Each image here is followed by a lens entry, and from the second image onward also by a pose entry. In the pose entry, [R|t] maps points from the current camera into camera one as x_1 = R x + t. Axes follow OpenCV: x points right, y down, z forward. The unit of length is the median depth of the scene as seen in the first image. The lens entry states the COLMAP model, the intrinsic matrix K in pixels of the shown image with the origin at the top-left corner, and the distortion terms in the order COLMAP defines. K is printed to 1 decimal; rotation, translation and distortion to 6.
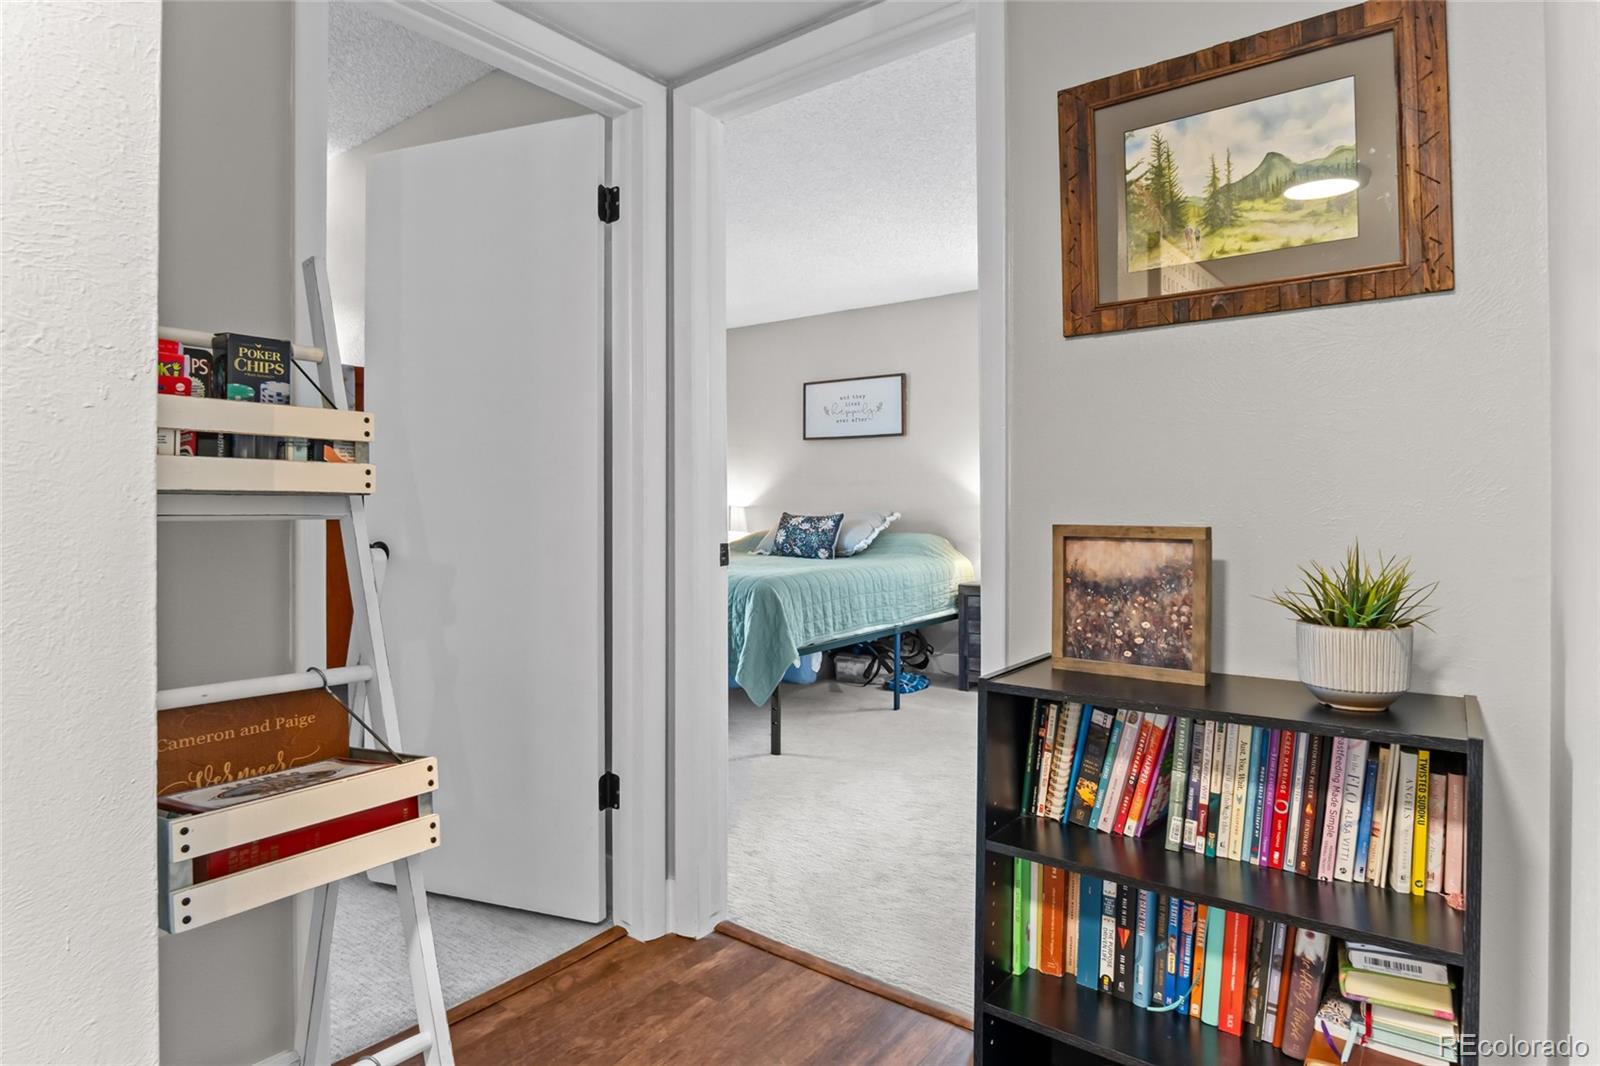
lens RADIAL K [[871.4, 0, 792.3], [0, 871.4, 500.8], [0, 0, 1]] dist [-0.030899, 0.000032]
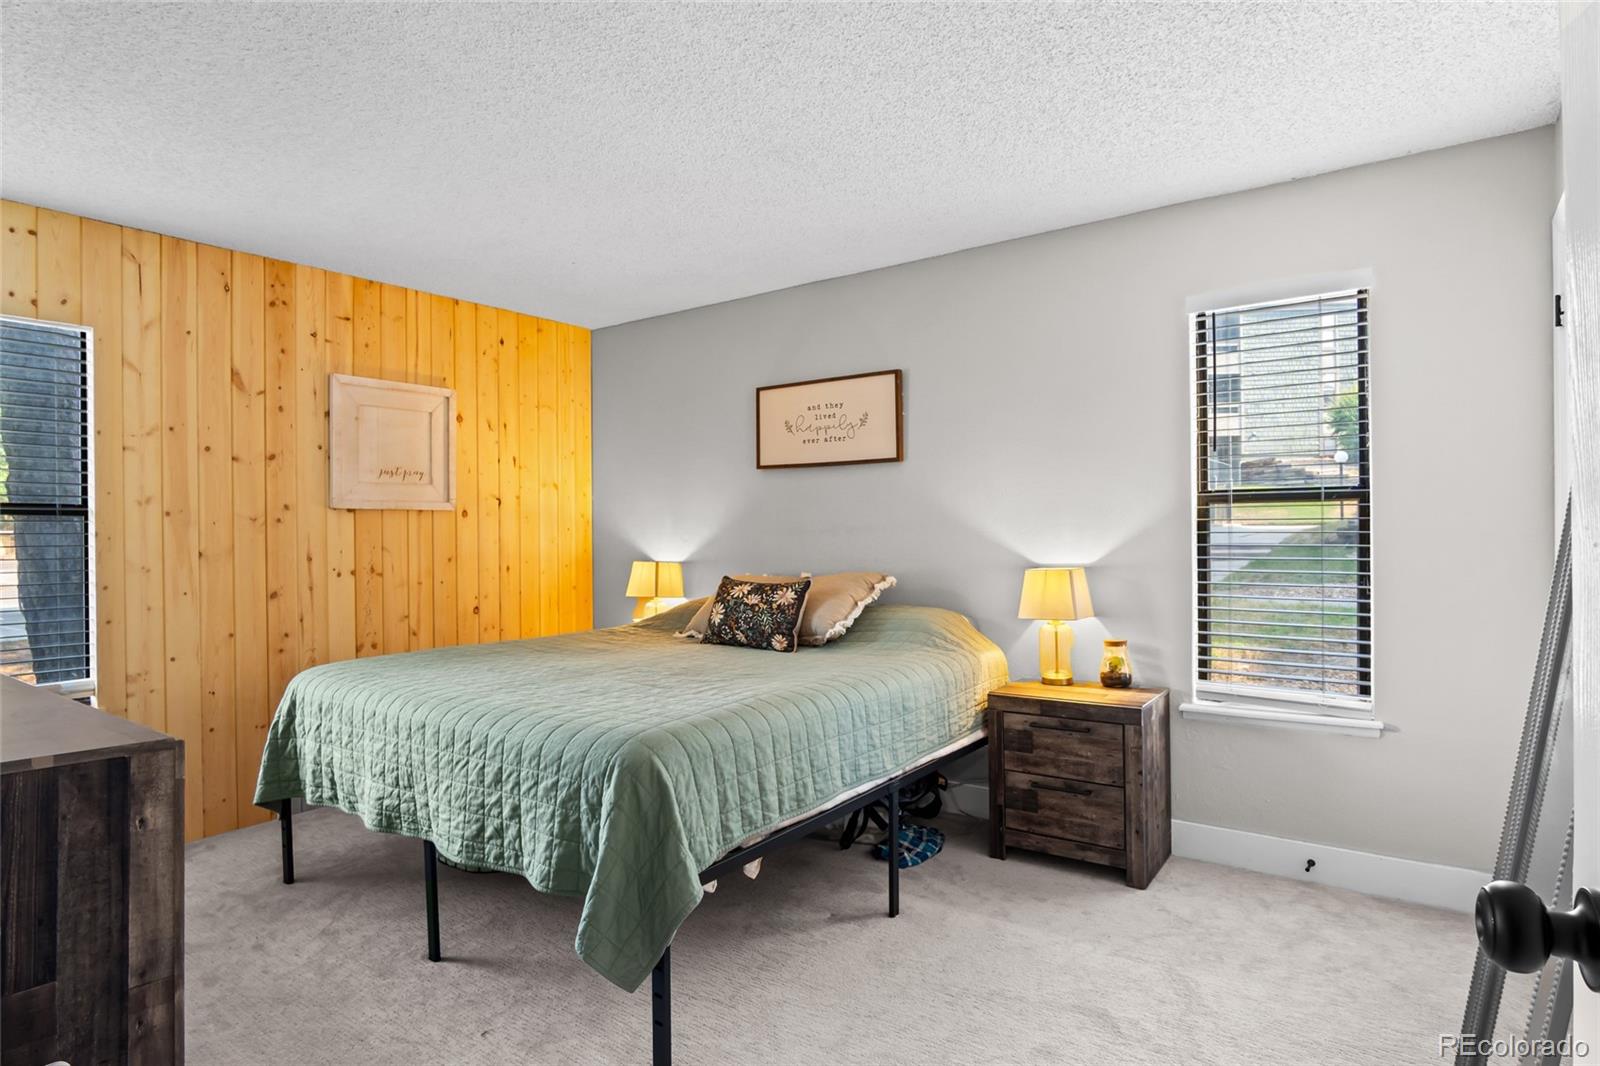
lens RADIAL K [[860.3, 0, 797.3], [0, 860.3, 534.0], [0, 0, 1]] dist [-0.033174, 0.000640]
pose [[0.999852, -0.010394, 0.013678, 0.040988], [0.010276, 0.999909, 0.008709, -0.026505], [-0.013767, -0.008567, 0.999869, 0.352404]]
